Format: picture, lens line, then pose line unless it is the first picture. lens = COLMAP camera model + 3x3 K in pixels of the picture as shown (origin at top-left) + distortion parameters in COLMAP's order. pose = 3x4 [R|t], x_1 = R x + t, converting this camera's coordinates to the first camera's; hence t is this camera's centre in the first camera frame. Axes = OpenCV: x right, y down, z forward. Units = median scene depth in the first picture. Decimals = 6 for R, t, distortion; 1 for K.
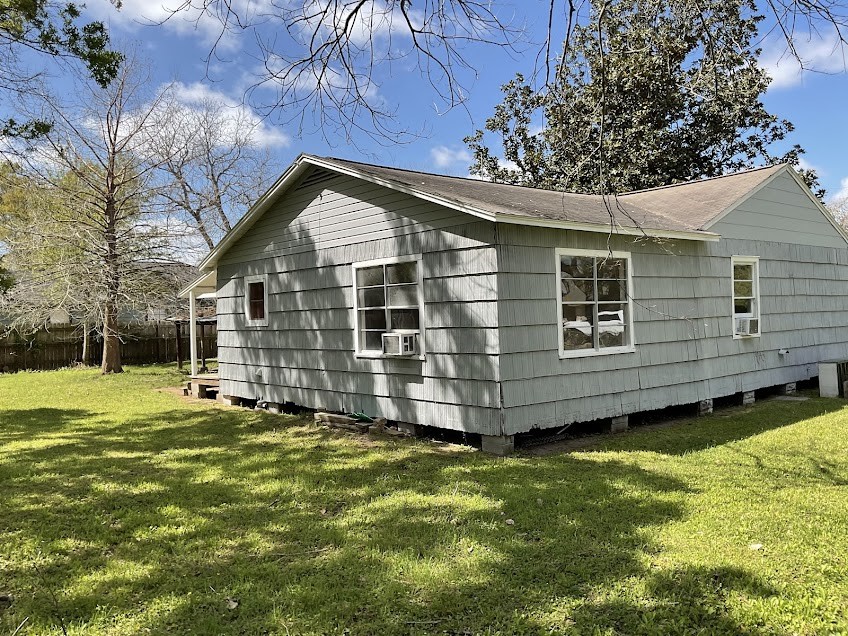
lens RADIAL K [[701.7, 0, 419.9], [0, 701.7, 316.7], [0, 0, 1]] dist [0.110890, -0.168647]
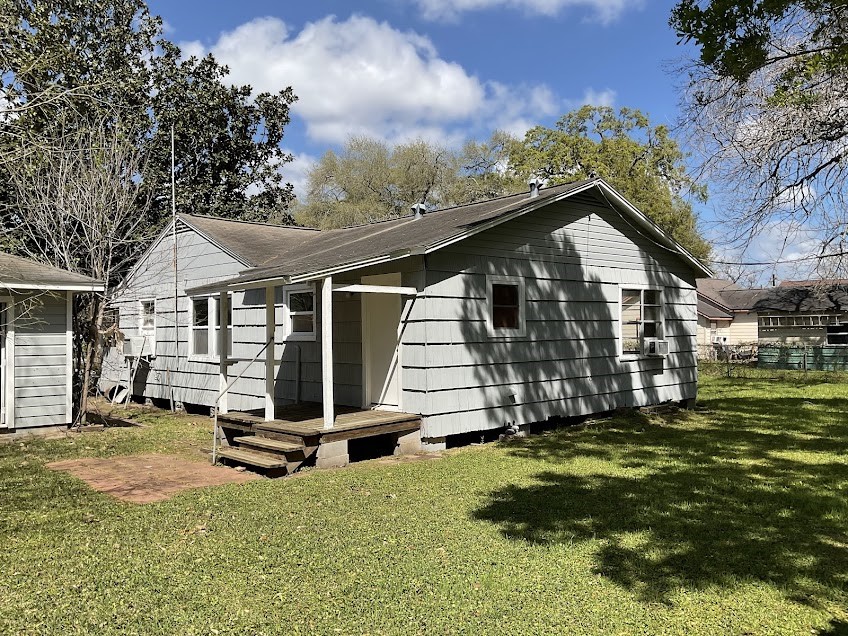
lens RADIAL K [[701.7, 0, 419.9], [0, 701.7, 316.7], [0, 0, 1]] dist [0.110890, -0.168647]
pose [[-0.048994, 0.049721, 0.997561, -1.190564], [0.017441, 0.998650, -0.048919, 0.032068], [-0.998647, 0.015002, -0.049795, 1.290547]]
